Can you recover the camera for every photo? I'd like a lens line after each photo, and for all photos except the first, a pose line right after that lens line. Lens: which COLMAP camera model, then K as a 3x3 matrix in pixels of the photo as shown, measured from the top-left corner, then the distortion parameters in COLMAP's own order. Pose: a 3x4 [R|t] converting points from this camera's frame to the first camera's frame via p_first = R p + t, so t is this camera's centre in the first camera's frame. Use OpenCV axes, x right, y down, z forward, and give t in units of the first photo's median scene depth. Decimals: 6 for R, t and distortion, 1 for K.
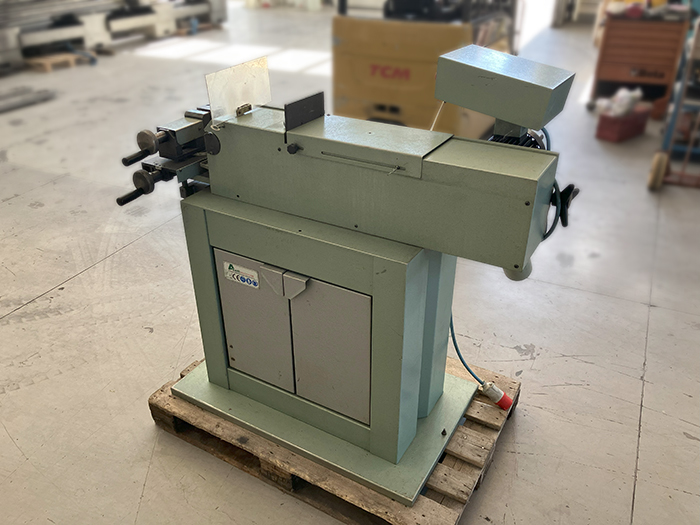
lens RADIAL K [[579.8, 0, 354.0], [0, 579.8, 261.8], [0, 0, 1]] dist [0.013196, -0.000054]
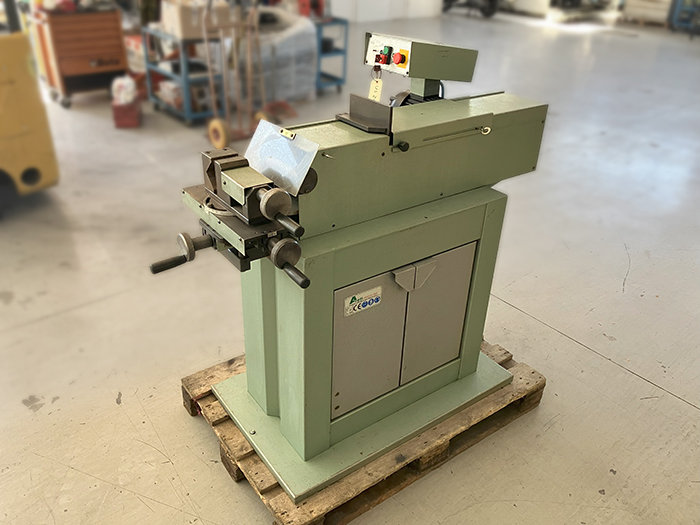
lens RADIAL K [[579.8, 0, 354.0], [0, 579.8, 261.8], [0, 0, 1]] dist [0.013196, -0.000054]
pose [[0.400826, -0.432778, 0.807491, -0.913506], [0.422189, 0.869482, 0.256434, -0.272954], [-0.813077, 0.238128, 0.531225, 0.502903]]
